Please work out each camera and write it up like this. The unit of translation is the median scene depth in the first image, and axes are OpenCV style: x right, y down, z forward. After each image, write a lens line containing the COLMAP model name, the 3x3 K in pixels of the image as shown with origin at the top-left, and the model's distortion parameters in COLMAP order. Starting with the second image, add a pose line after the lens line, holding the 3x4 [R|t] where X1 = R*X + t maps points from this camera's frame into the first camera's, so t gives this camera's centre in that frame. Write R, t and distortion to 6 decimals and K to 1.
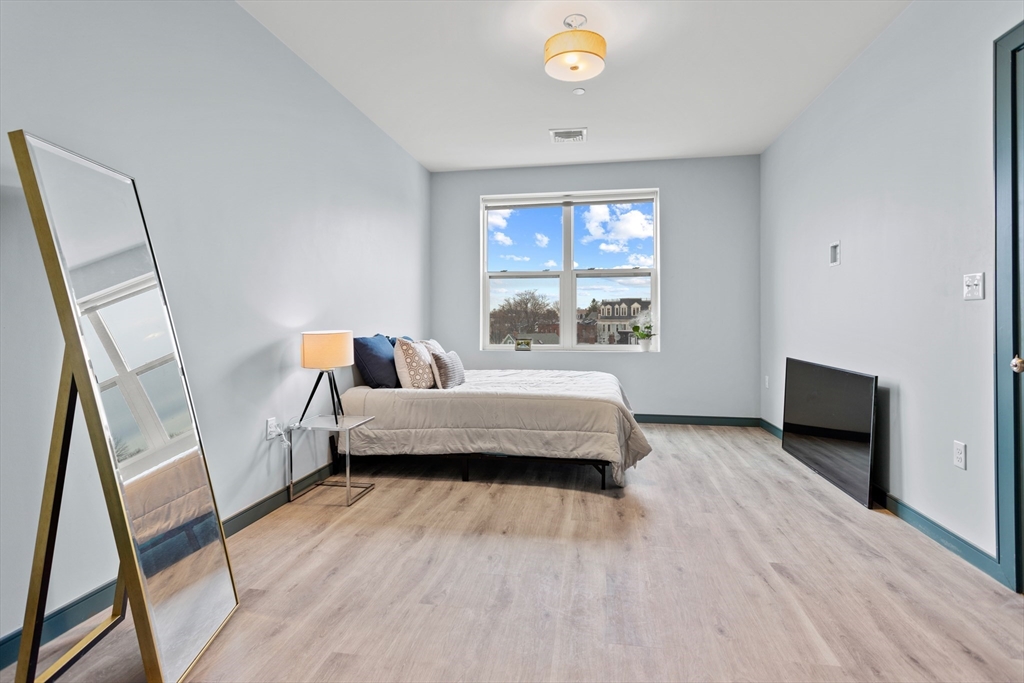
lens RADIAL K [[496.0, 0, 508.3], [0, 496.0, 336.1], [0, 0, 1]] dist [0.003780, 0.000740]
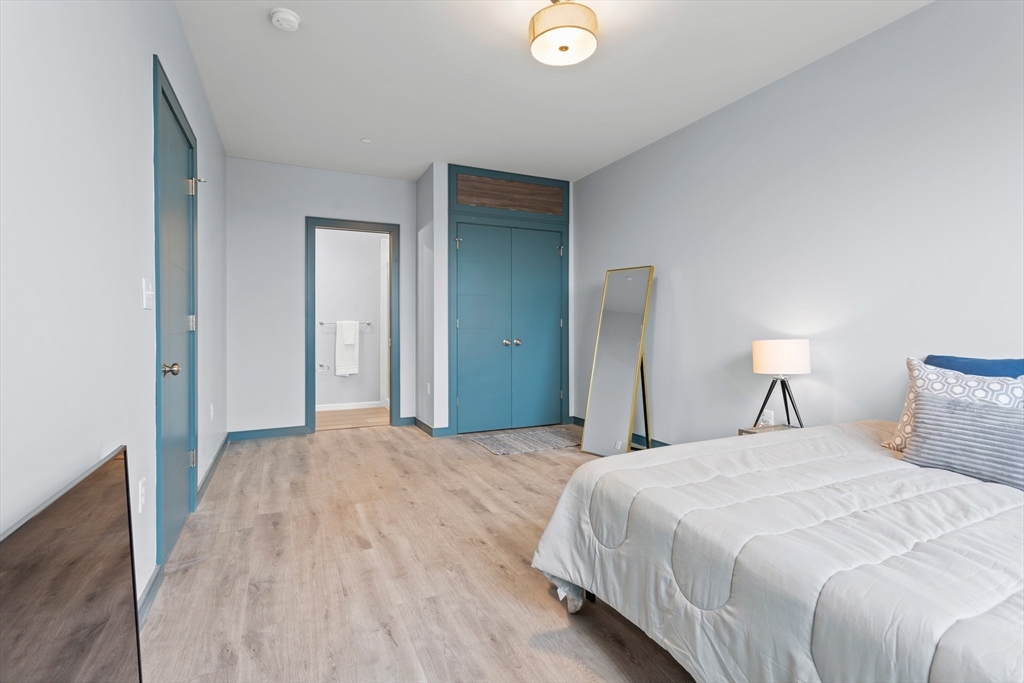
lens RADIAL K [[496.0, 0, 515.9], [0, 496.0, 334.6], [0, 0, 1]] dist [0.003780, 0.000740]
pose [[-0.814961, 0.012341, -0.579384, 0.850343], [-0.017507, 0.998793, 0.045901, -0.073998], [0.579251, 0.047551, -0.813761, 1.951290]]
